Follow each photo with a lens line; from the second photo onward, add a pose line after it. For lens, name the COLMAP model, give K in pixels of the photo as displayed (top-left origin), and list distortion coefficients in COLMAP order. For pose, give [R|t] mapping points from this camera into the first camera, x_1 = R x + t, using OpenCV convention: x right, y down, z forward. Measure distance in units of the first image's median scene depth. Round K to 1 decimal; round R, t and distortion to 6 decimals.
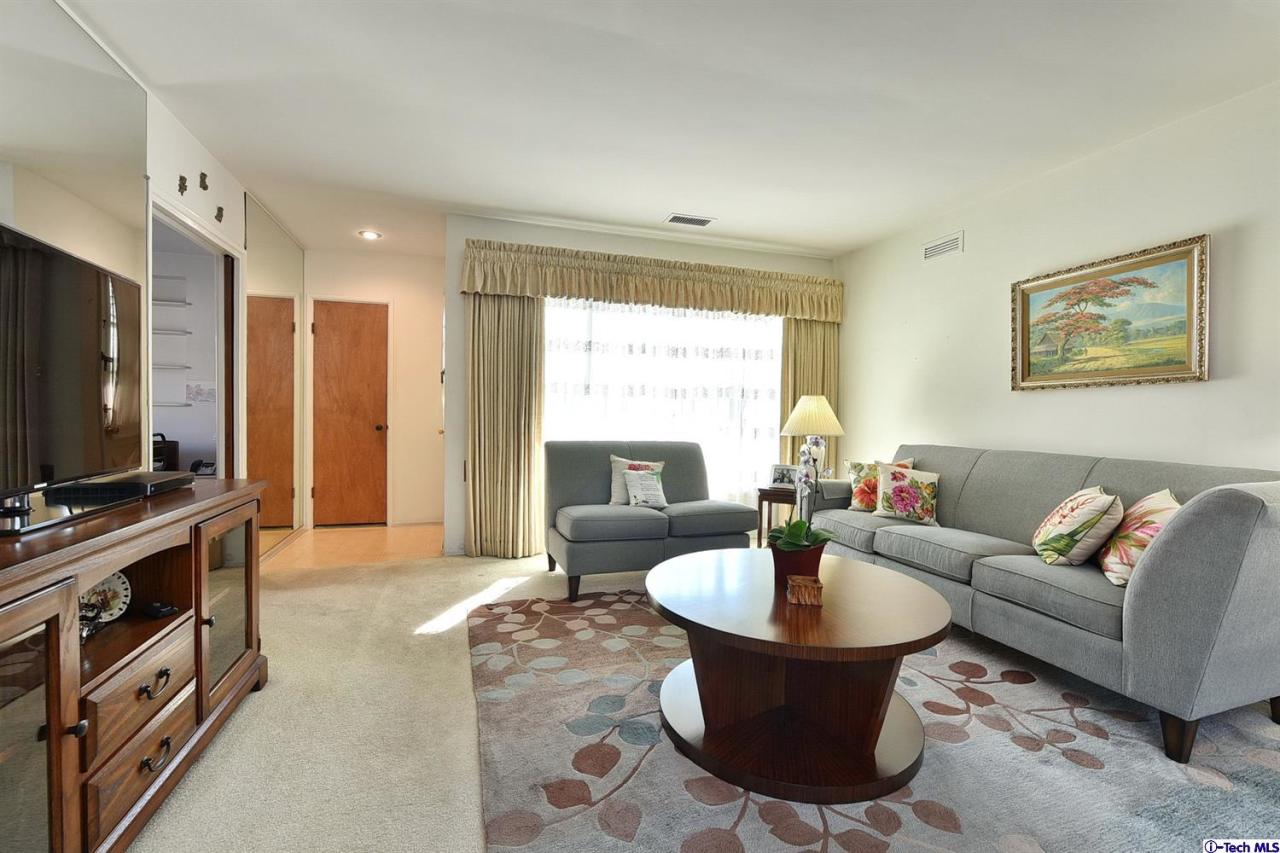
lens RADIAL K [[553.7, 0, 638.8], [0, 553.7, 421.5], [0, 0, 1]] dist [0.000386, -0.000229]
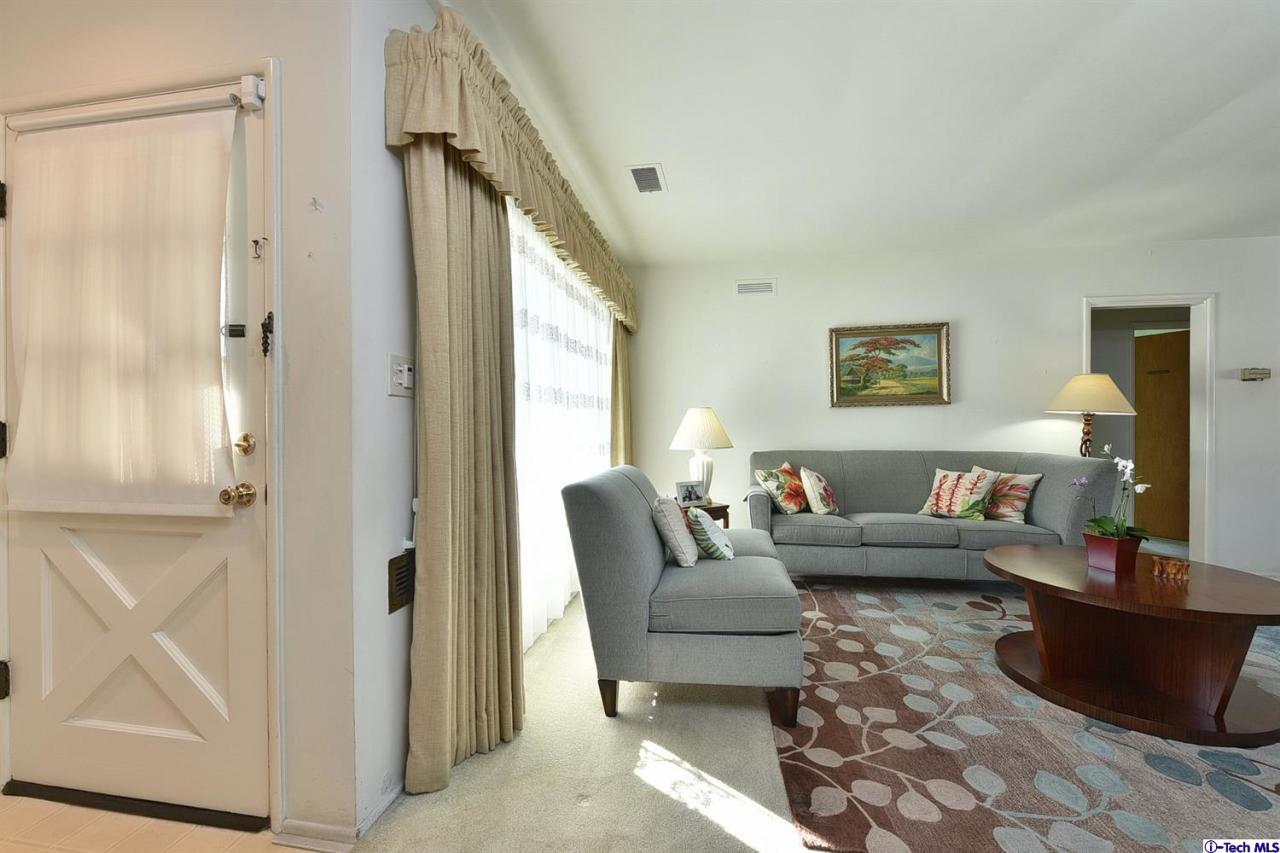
lens RADIAL K [[525.4, 0, 641.7], [0, 525.4, 427.8], [0, 0, 1]] dist [-0.002159, -0.000212]
pose [[0.451290, -0.018514, 0.892185, -0.763187], [0.025110, 0.999652, 0.008043, -0.028824], [-0.892024, 0.018773, 0.451598, 0.910282]]
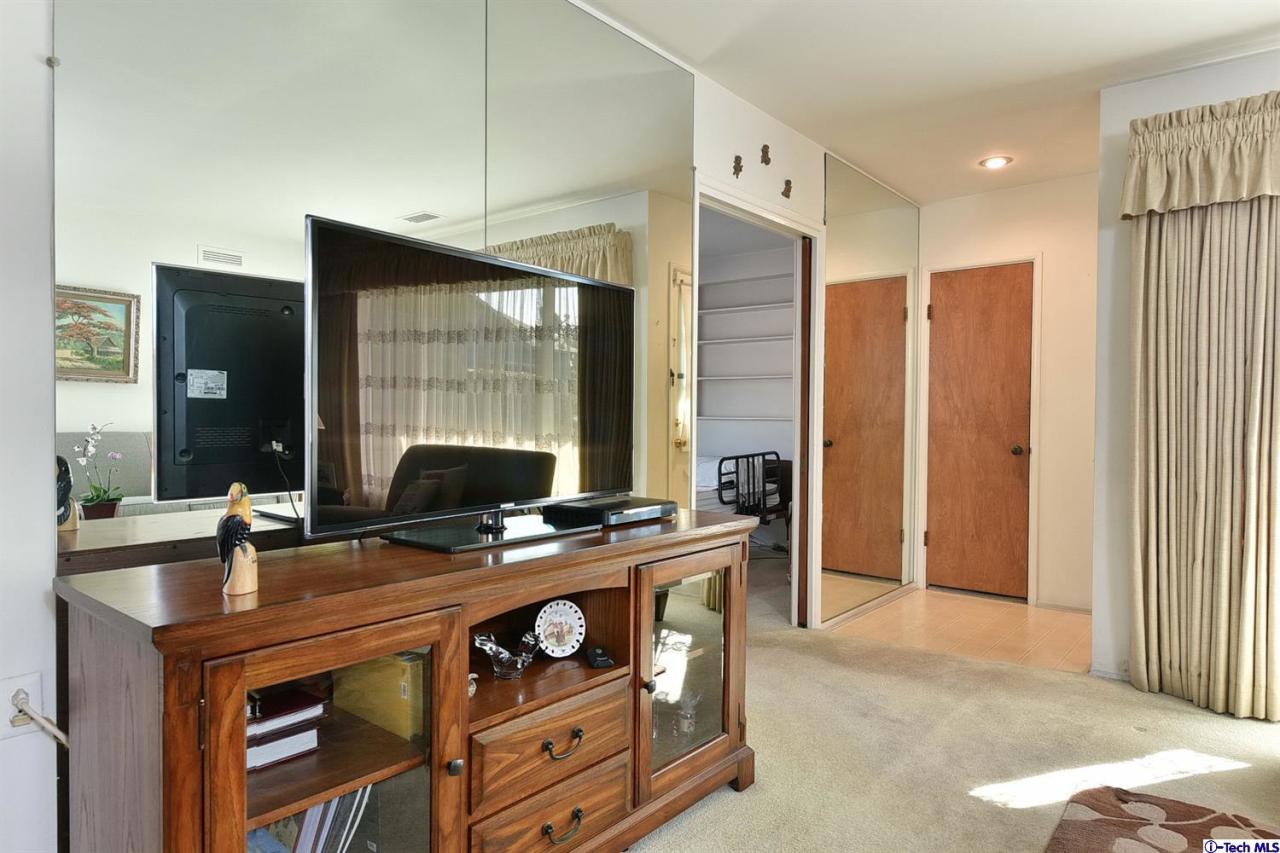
lens RADIAL K [[786.7, 0, 638.9], [0, 786.7, 423.4], [0, 0, 1]] dist [0.003516, -0.004713]
pose [[0.549494, -0.005010, -0.835483, 0.108758], [-0.011033, 0.999851, -0.013251, -0.007131], [0.835425, 0.016499, 0.549357, 0.192093]]
